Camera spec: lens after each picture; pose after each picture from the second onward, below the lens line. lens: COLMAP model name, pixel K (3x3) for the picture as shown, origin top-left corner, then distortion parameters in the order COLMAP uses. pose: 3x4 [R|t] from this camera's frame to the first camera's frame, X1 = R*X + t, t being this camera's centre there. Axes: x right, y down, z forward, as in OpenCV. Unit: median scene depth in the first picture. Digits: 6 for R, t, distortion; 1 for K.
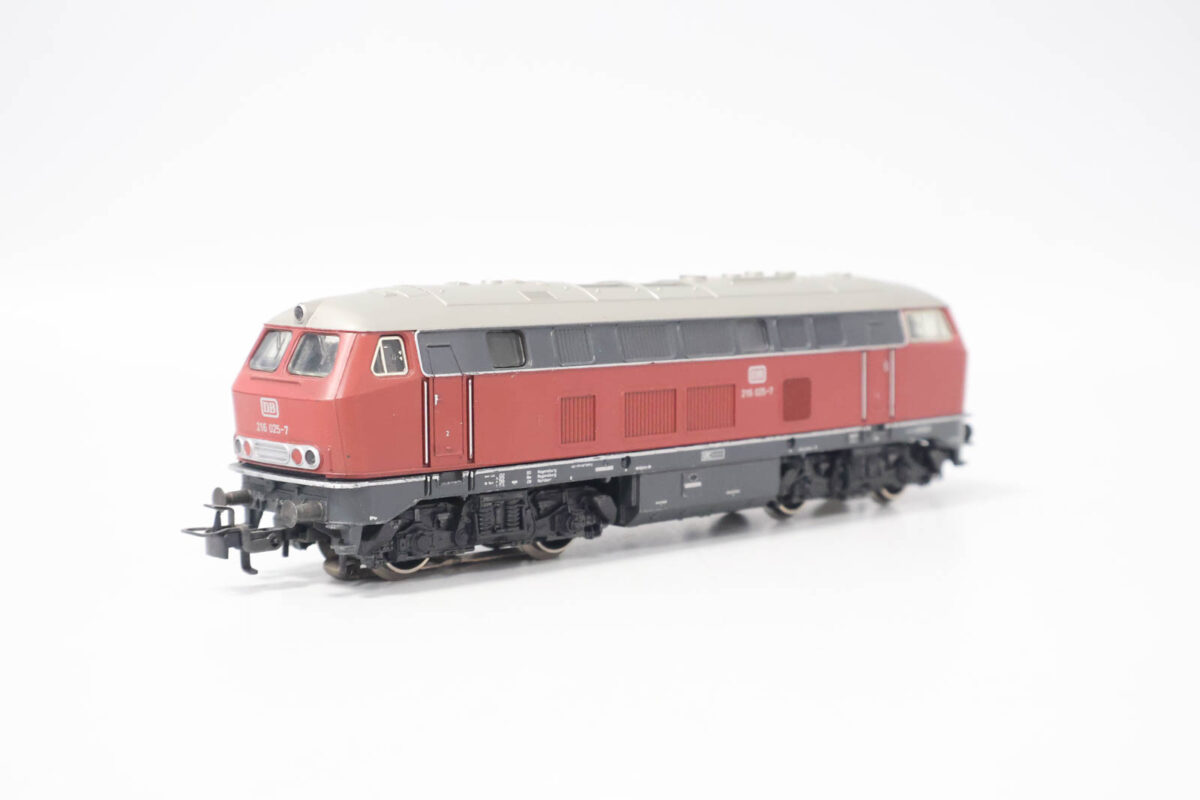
lens RADIAL K [[1879.7, 0, 600.0], [0, 1879.7, 400.0], [0, 0, 1]] dist [-0.017333, -0.010891]
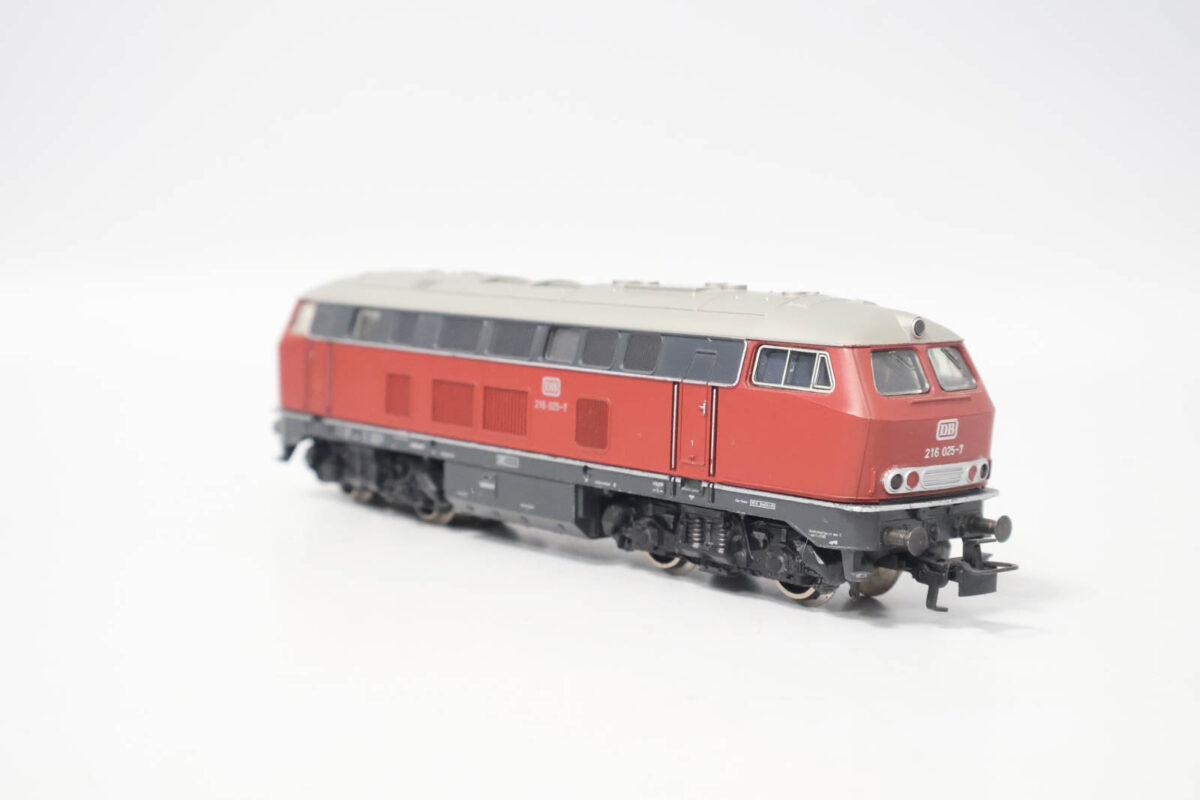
lens RADIAL K [[1986.2, 0, 600.0], [0, 1986.2, 400.0], [0, 0, 1]] dist [-0.149294, -0.036359]
pose [[-0.055264, 0.074089, -0.995719, 1.051096], [-0.127233, 0.988591, 0.080620, -0.088460], [0.990332, 0.131144, -0.045207, 1.067571]]
